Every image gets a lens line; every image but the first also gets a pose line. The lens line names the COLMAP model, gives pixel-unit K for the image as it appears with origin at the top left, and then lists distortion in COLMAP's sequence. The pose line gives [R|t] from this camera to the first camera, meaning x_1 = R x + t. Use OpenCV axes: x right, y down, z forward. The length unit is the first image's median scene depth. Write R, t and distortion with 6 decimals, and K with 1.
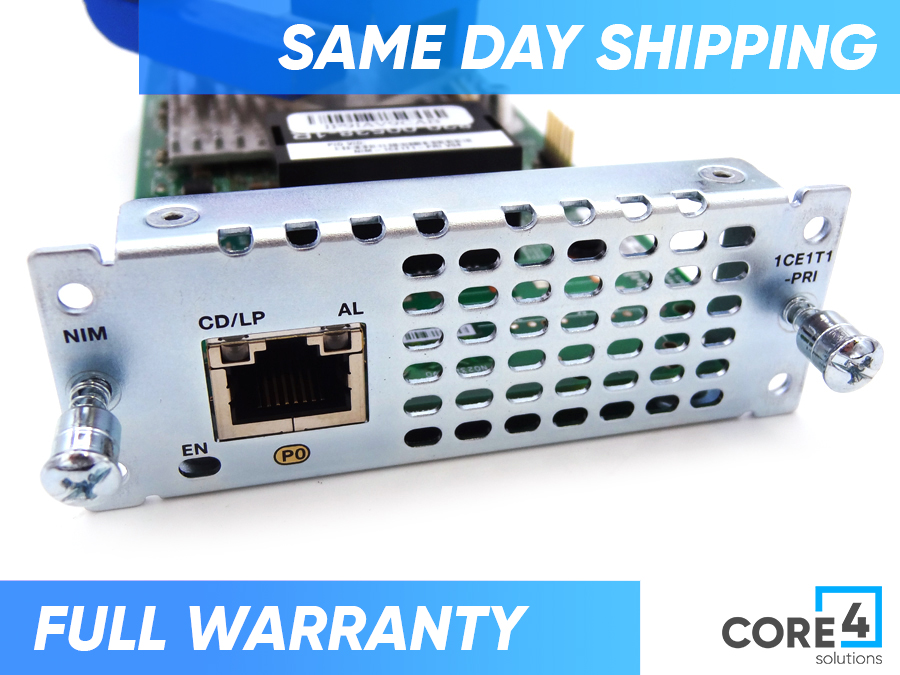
lens RADIAL K [[967.8, 0, 450.0], [0, 967.8, 337.5], [0, 0, 1]] dist [-0.032987, -0.020001]
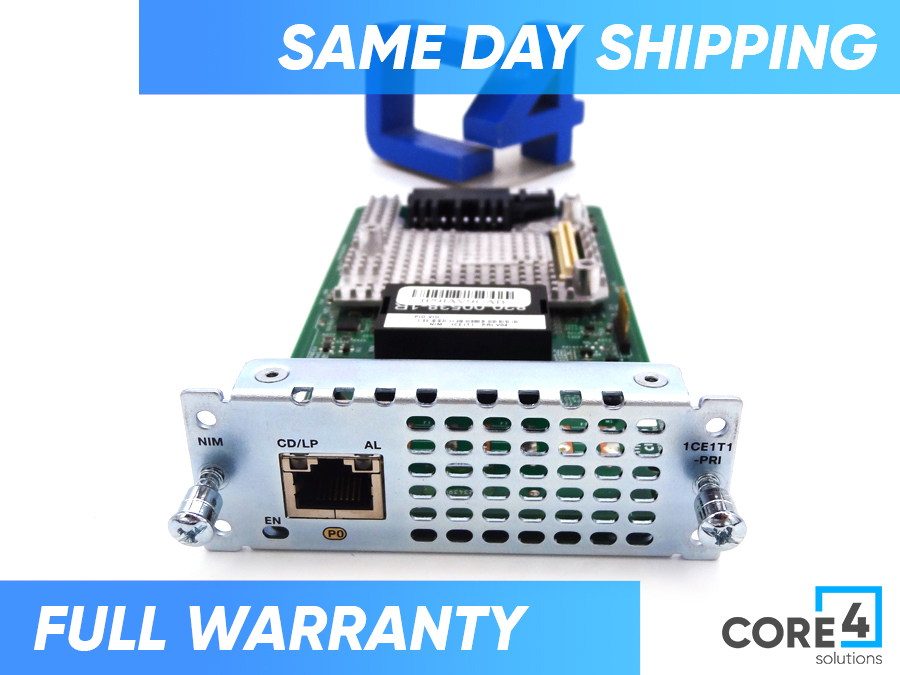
lens RADIAL K [[967.8, 0, 450.0], [0, 967.8, 337.5], [0, 0, 1]] dist [-0.032987, -0.020001]
pose [[0.957600, 0.099806, -0.270261, 0.409043], [-0.120396, 0.990870, -0.060669, -0.119118], [0.261739, 0.090635, 0.960874, -0.456226]]
